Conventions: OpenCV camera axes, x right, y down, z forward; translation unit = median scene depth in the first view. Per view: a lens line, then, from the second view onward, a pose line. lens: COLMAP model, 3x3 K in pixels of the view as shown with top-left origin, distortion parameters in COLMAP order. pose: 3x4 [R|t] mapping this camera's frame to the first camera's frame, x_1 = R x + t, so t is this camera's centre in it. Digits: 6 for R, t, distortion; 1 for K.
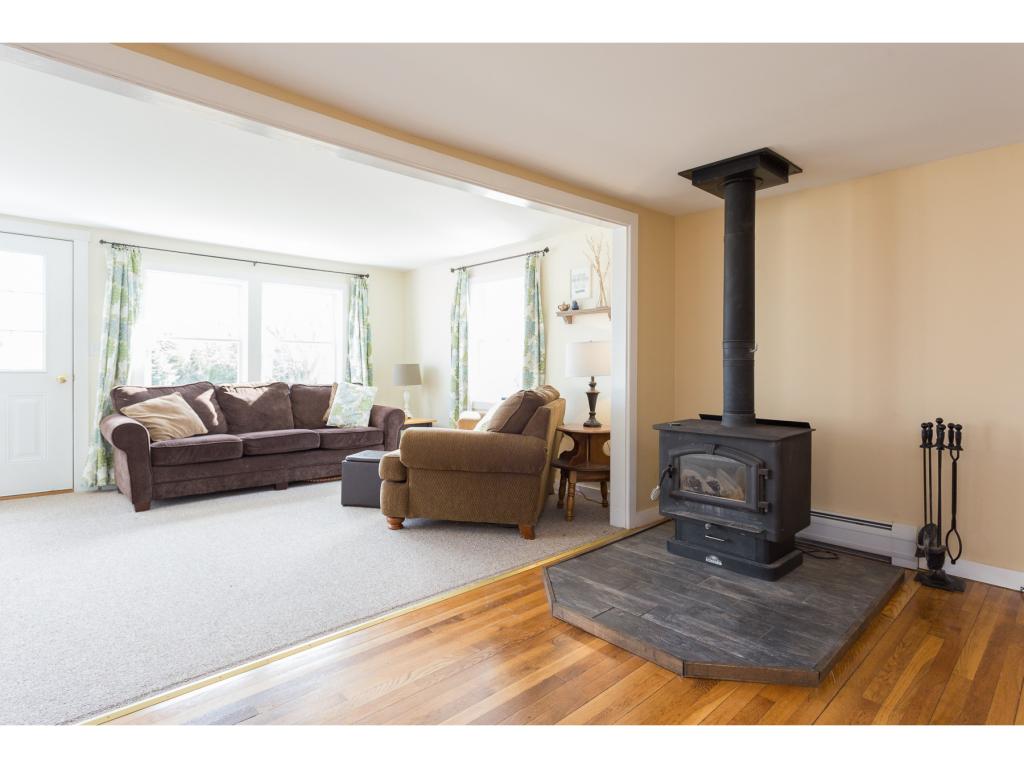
lens RADIAL K [[539.4, 0, 516.5], [0, 539.4, 365.5], [0, 0, 1]] dist [0.000809, 0.000062]
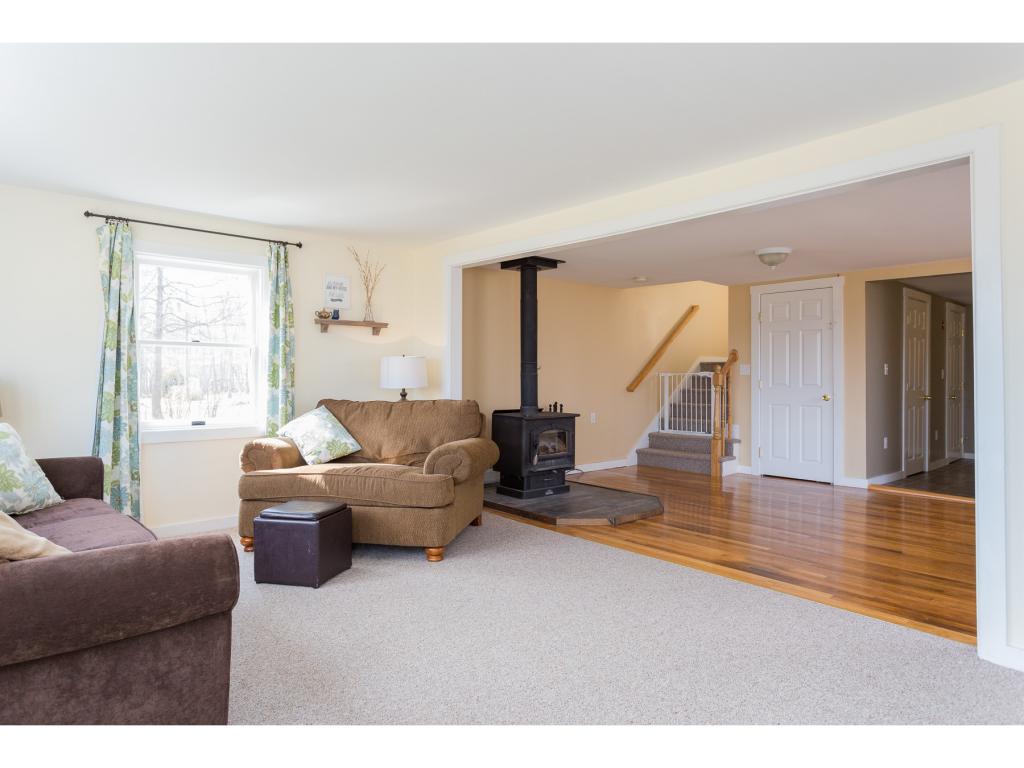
lens RADIAL K [[625.2, 0, 509.1], [0, 625.2, 378.3], [0, 0, 1]] dist [-0.002889, 0.006380]
pose [[0.022072, -0.007852, 0.999726, -1.642226], [-0.003001, 0.999964, 0.007920, -0.013628], [-0.999752, -0.003175, 0.022047, 1.110841]]
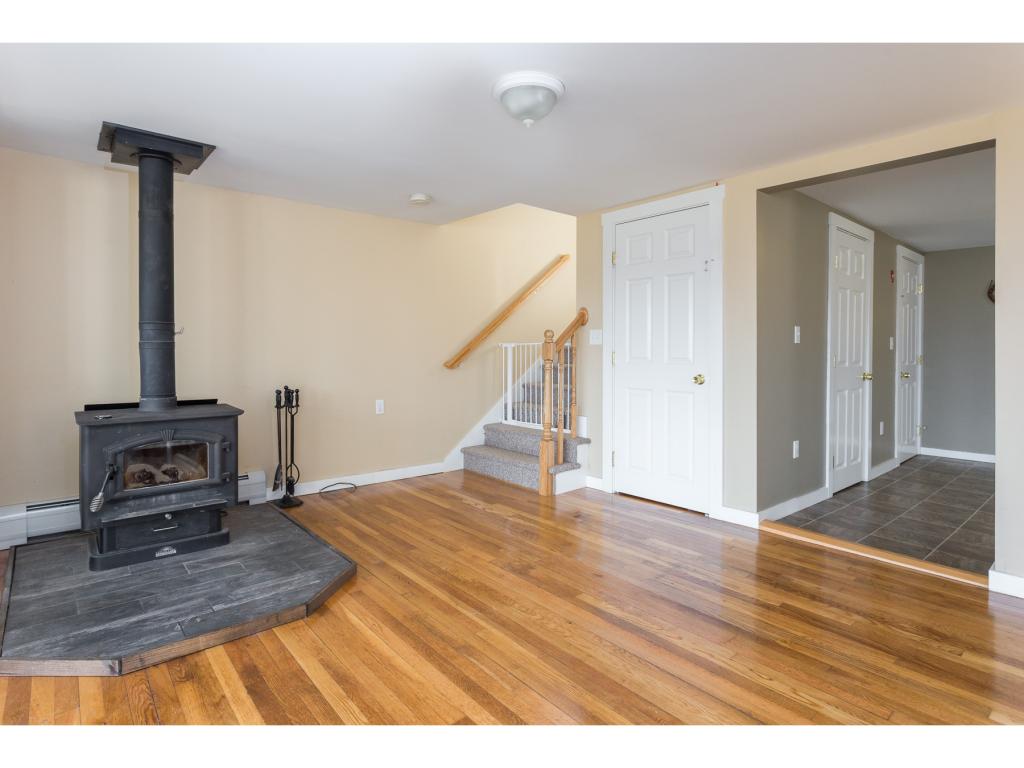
lens RADIAL K [[539.4, 0, 513.1], [0, 539.4, 360.7], [0, 0, 1]] dist [0.000809, 0.000062]
pose [[0.043386, -0.022342, 0.998809, -0.566862], [-0.000671, 0.999749, 0.022392, 0.001811], [-0.999058, -0.001641, 0.043360, 0.355485]]
